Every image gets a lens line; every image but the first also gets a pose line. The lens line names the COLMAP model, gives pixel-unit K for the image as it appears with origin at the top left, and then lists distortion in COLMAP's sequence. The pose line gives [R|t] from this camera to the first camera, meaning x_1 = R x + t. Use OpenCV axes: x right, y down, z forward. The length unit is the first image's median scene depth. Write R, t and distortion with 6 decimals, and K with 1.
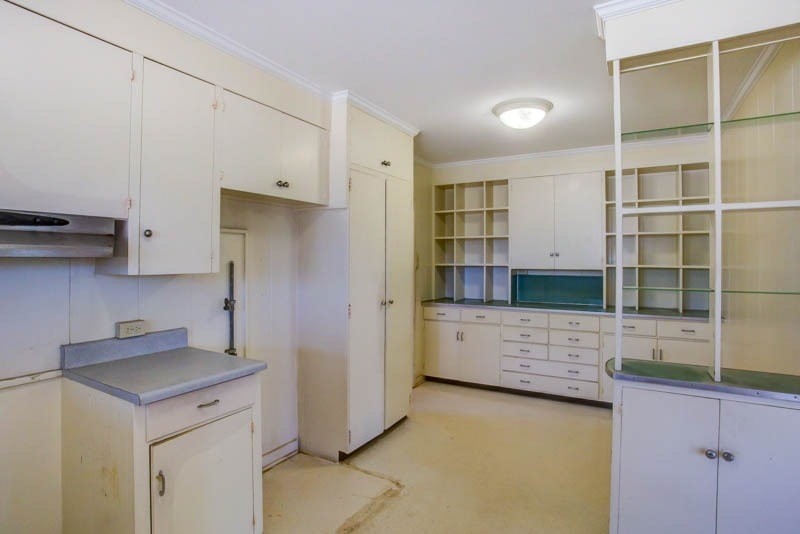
lens RADIAL K [[420.4, 0, 400.4], [0, 420.4, 259.7], [0, 0, 1]] dist [-0.003919, -0.000102]
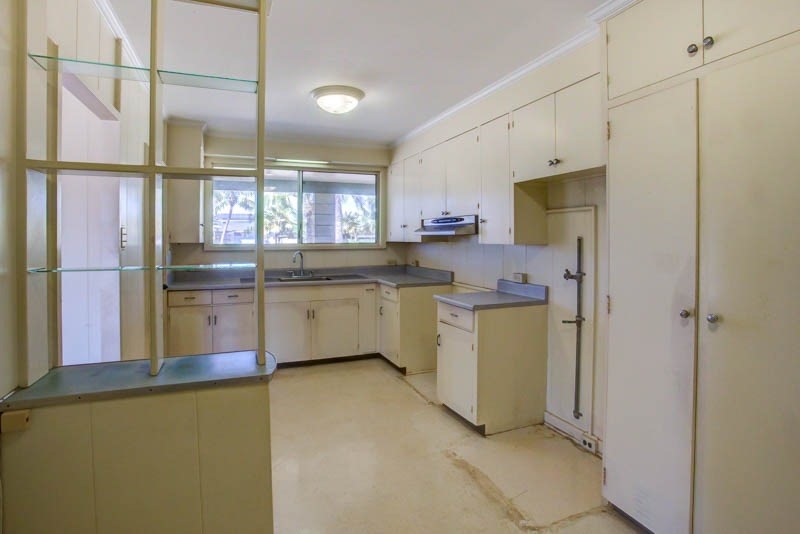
lens RADIAL K [[420.4, 0, 392.5], [0, 420.4, 241.6], [0, 0, 1]] dist [-0.003919, -0.000102]
pose [[-0.617442, 0.010651, -0.786544, 0.824618], [0.000574, 0.999914, 0.013090, 0.002555], [0.786616, 0.007631, -0.617395, 1.401692]]
